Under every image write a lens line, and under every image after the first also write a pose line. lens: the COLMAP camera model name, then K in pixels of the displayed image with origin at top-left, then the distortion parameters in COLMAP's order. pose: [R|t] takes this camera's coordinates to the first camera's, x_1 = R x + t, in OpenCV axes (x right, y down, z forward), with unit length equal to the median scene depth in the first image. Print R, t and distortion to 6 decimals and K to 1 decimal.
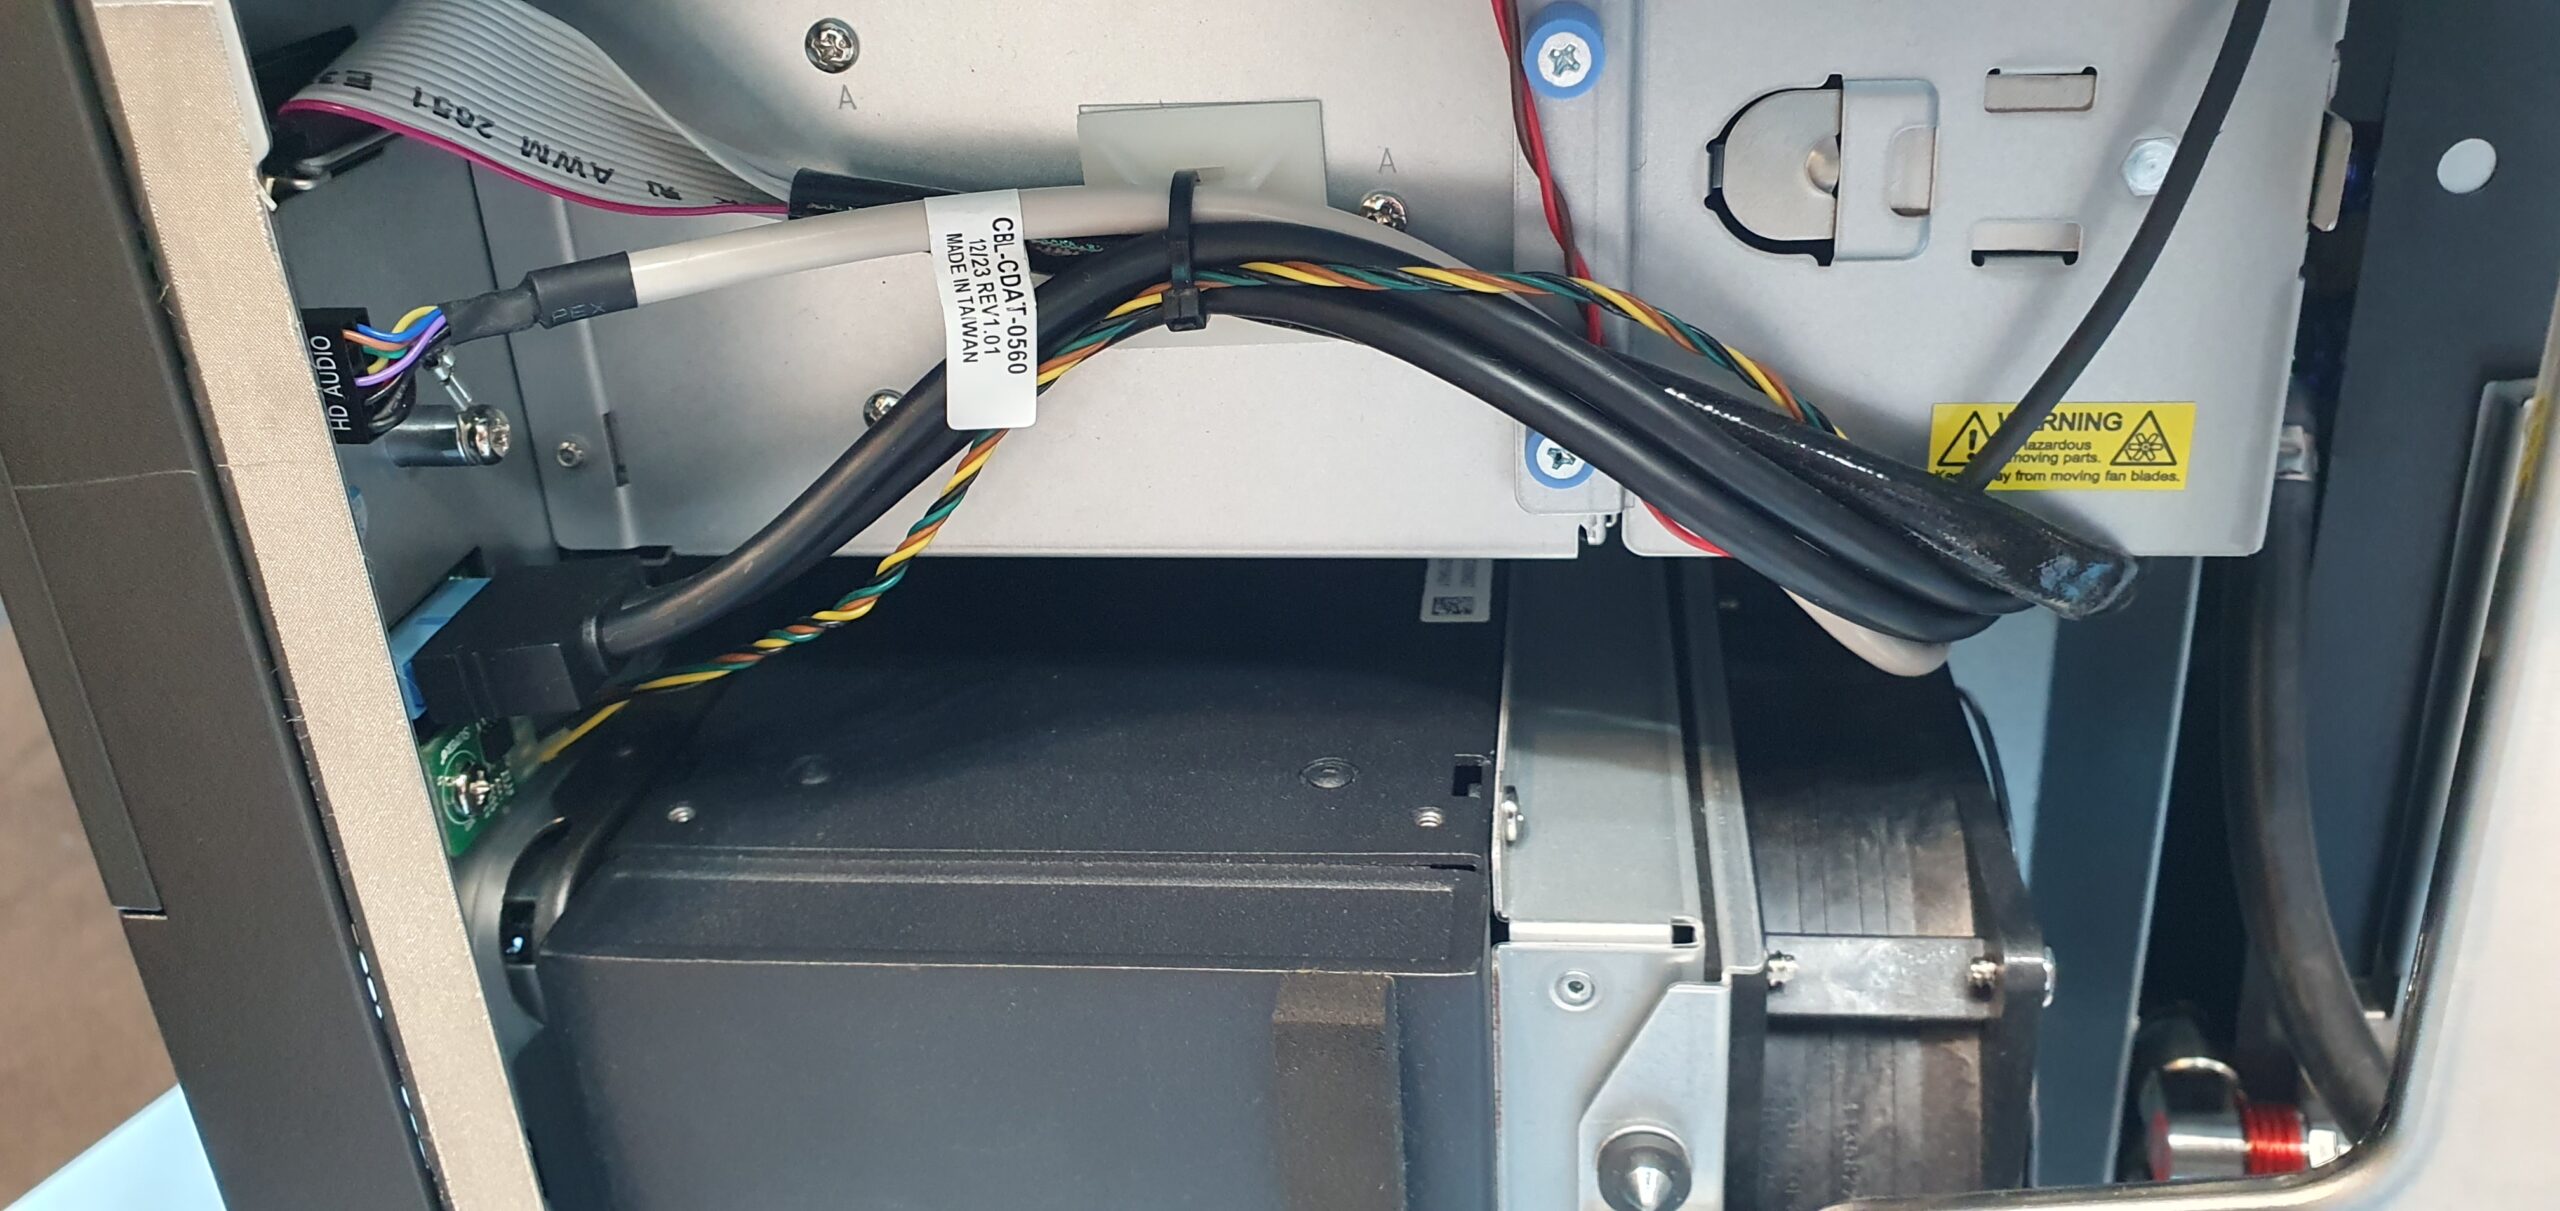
lens RADIAL K [[2046.5, 0, 1280.0], [0, 2046.5, 605.5], [0, 0, 1]] dist [-0.008912, -0.000491]
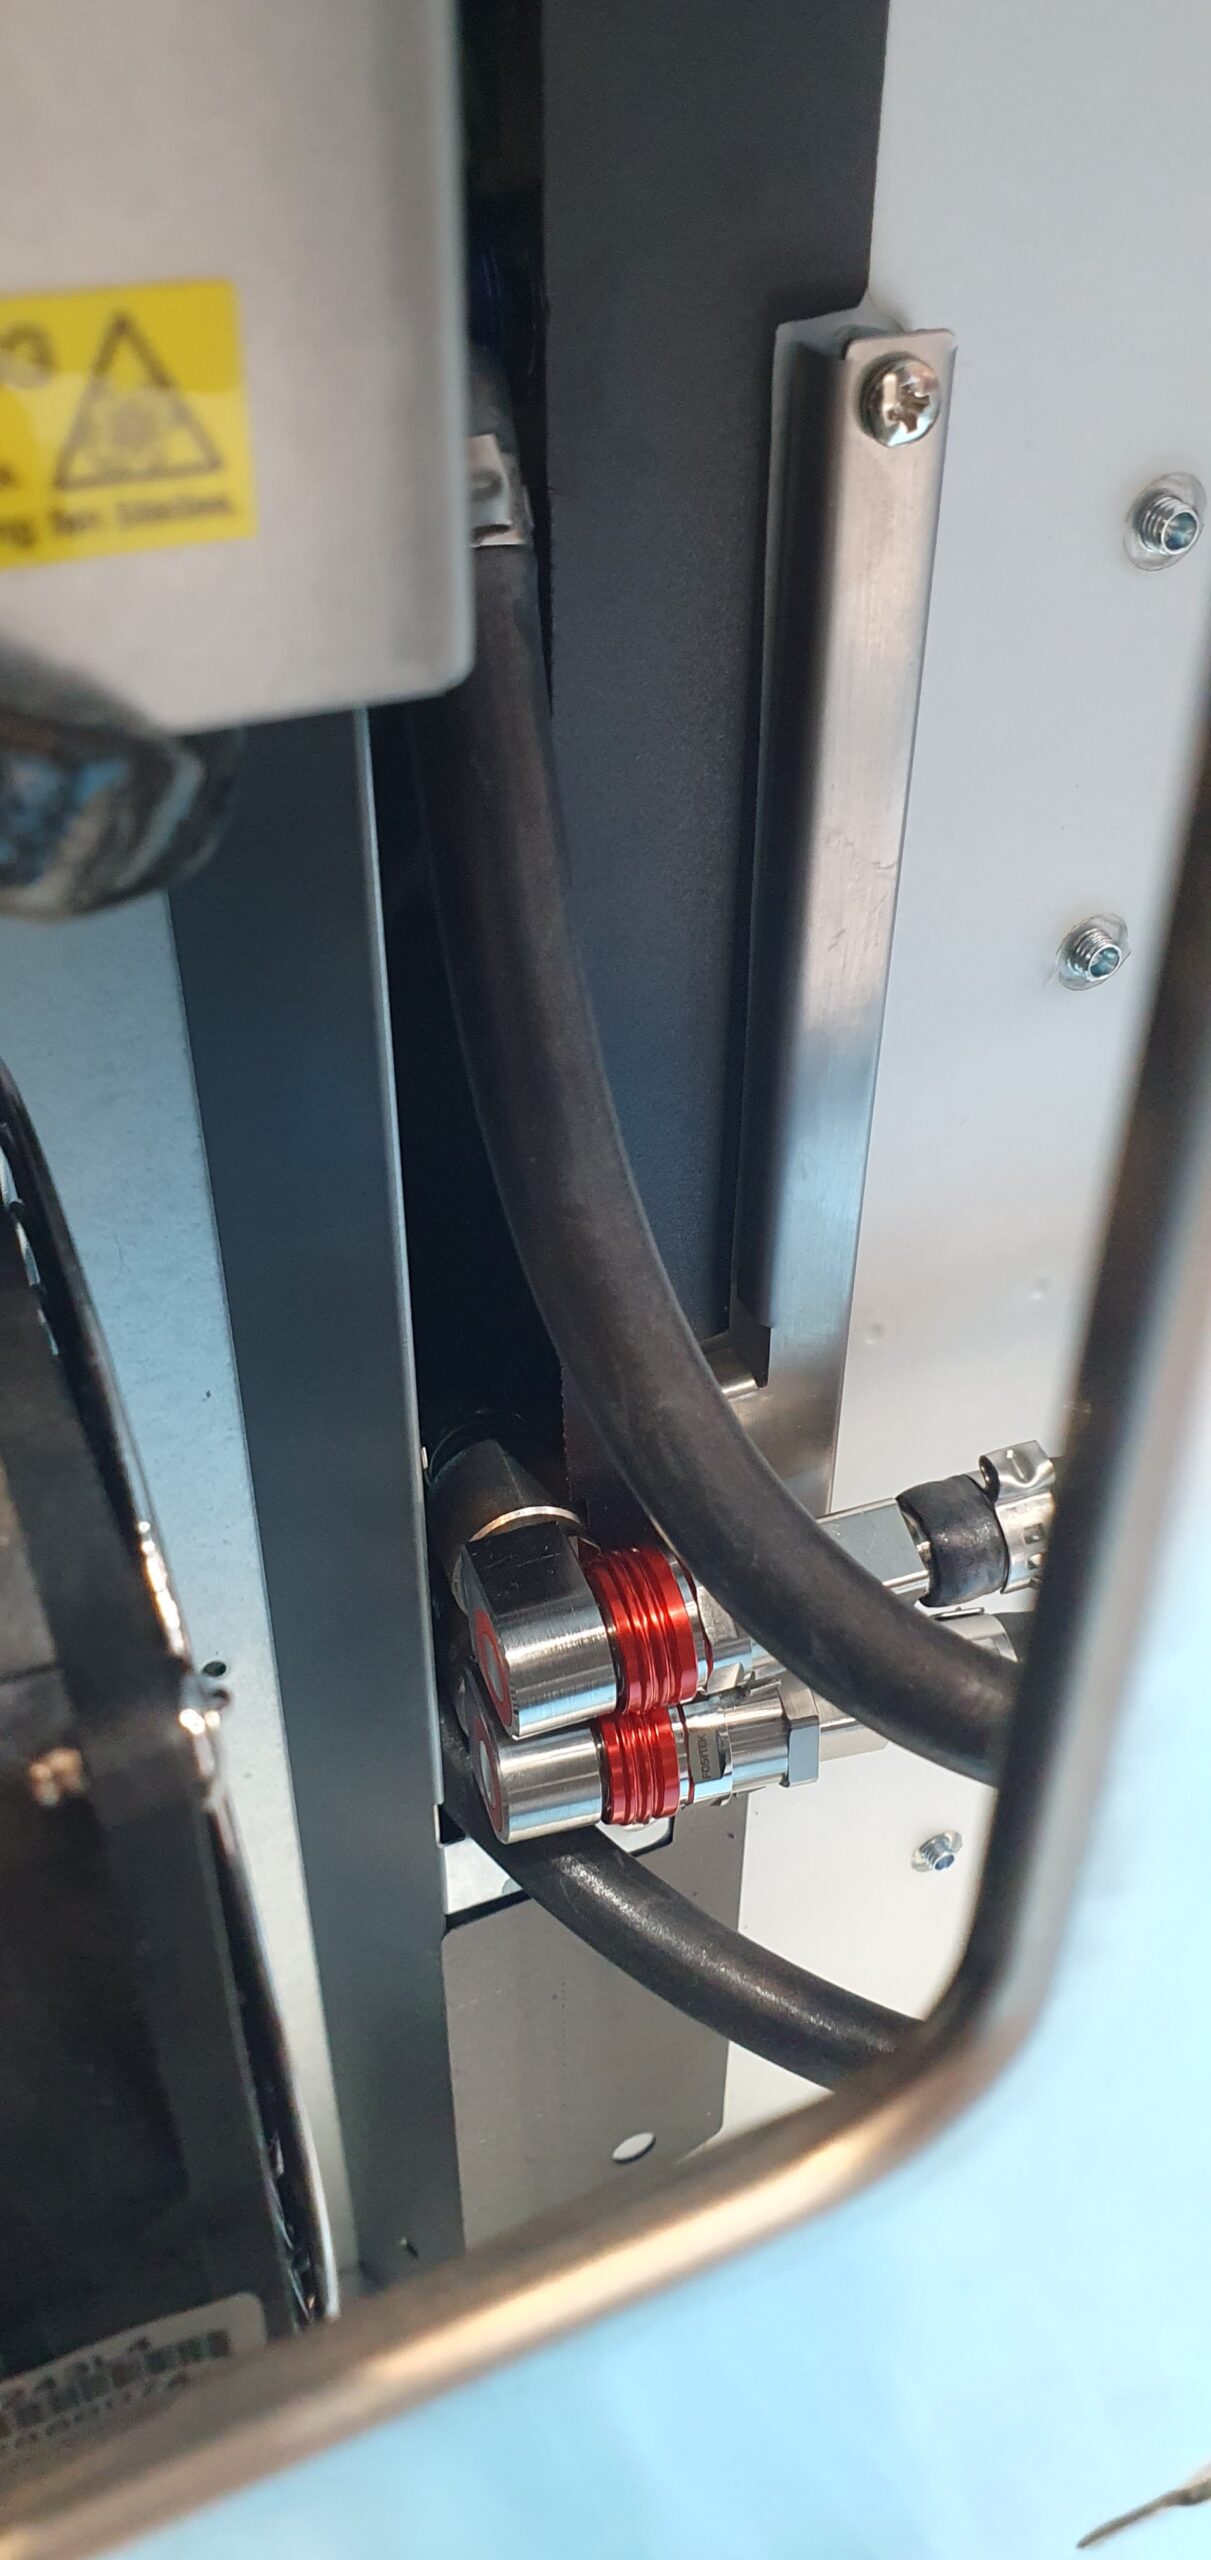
lens RADIAL K [[2046.5, 0, 605.5], [0, 2046.5, 1280.0], [0, 0, 1]] dist [-0.008912, -0.000491]
pose [[0.860073, -0.261236, 0.438213, 0.242674], [0.162712, 0.954556, 0.249696, -0.007765], [-0.483528, -0.143454, 0.863494, 0.509923]]
